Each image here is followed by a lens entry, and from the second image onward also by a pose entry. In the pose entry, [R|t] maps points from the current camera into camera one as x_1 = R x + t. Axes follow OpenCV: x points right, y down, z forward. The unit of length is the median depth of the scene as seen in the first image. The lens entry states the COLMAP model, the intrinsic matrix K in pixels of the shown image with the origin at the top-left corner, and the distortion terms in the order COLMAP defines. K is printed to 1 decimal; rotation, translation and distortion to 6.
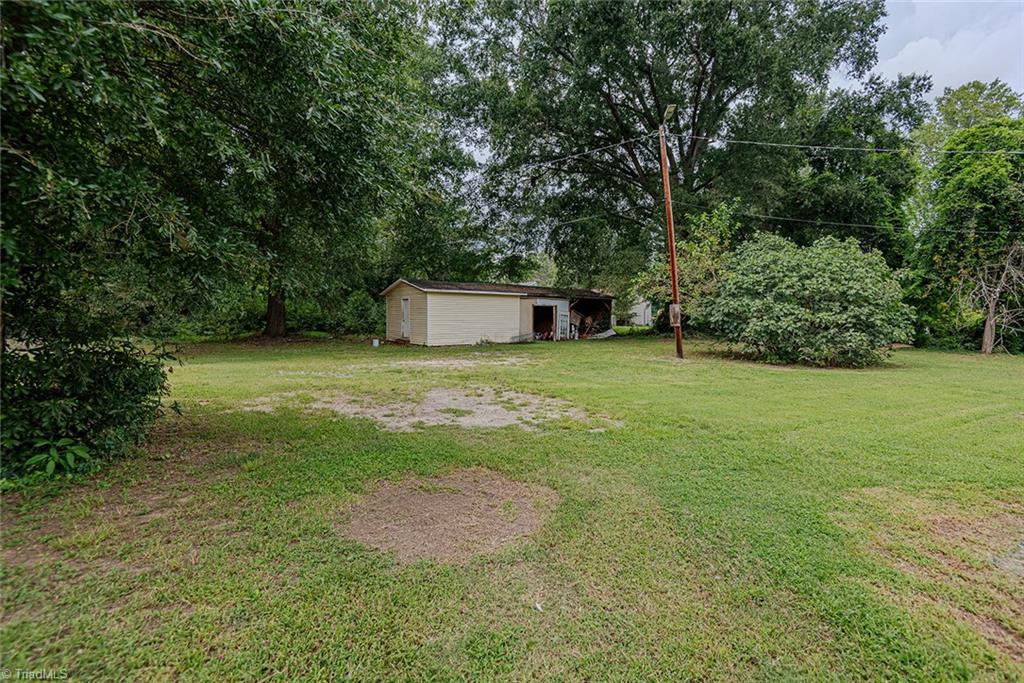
lens RADIAL K [[464.2, 0, 510.0], [0, 464.2, 339.7], [0, 0, 1]] dist [0.018666, -0.012627]
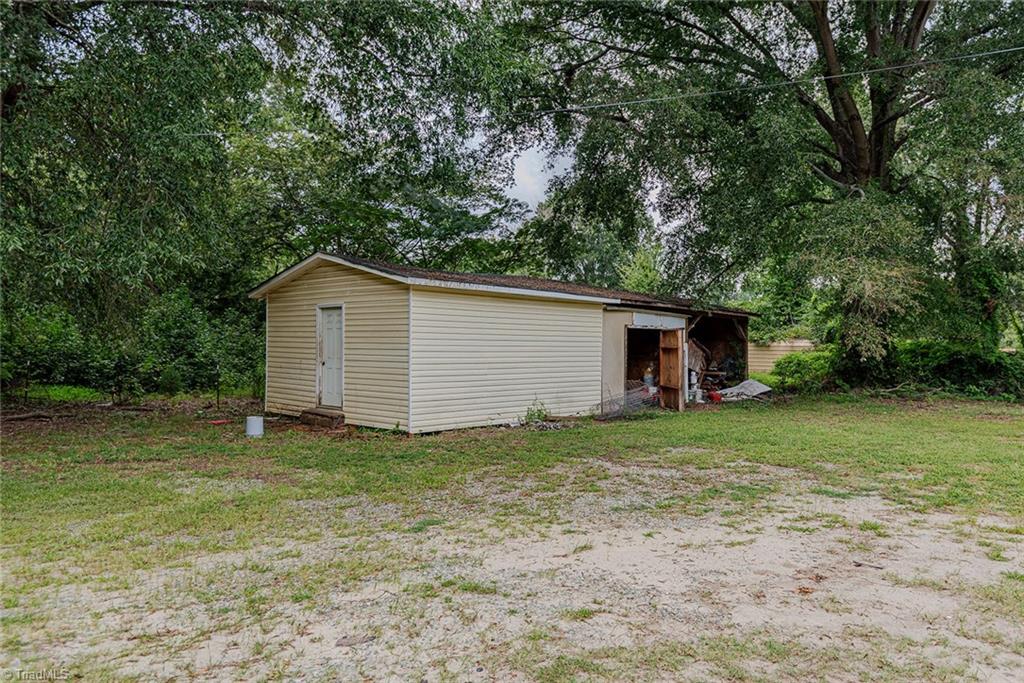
lens RADIAL K [[668.5, 0, 514.2], [0, 668.5, 343.4], [0, 0, 1]] dist [0.006245, 0.000540]
pose [[0.979085, 0.004865, 0.203394, -0.182950], [0.007019, 0.998311, -0.057664, -0.023723], [-0.203331, 0.057885, 0.977397, 0.416203]]
